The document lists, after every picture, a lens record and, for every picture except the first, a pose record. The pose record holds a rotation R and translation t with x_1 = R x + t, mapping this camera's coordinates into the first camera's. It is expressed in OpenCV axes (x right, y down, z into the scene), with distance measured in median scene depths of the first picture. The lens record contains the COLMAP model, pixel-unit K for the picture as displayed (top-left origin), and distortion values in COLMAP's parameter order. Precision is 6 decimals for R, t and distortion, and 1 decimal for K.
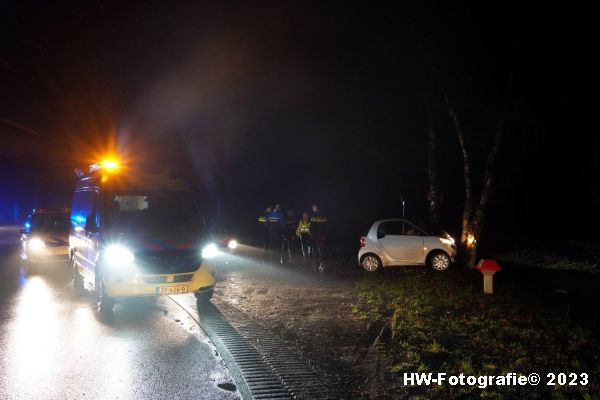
lens RADIAL K [[499.5, 0, 300.0], [0, 499.5, 200.0], [0, 0, 1]] dist [-0.033507, -0.000344]
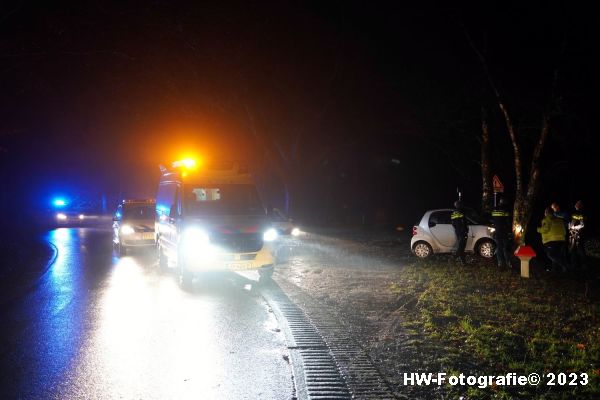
lens RADIAL K [[499.5, 0, 300.0], [0, 499.5, 200.0], [0, 0, 1]] dist [-0.033507, -0.000344]
pose [[0.989944, -0.000228, -0.141462, 0.047348], [0.002686, 0.999849, 0.017187, -0.000754], [0.141437, -0.017394, 0.989794, -0.137040]]
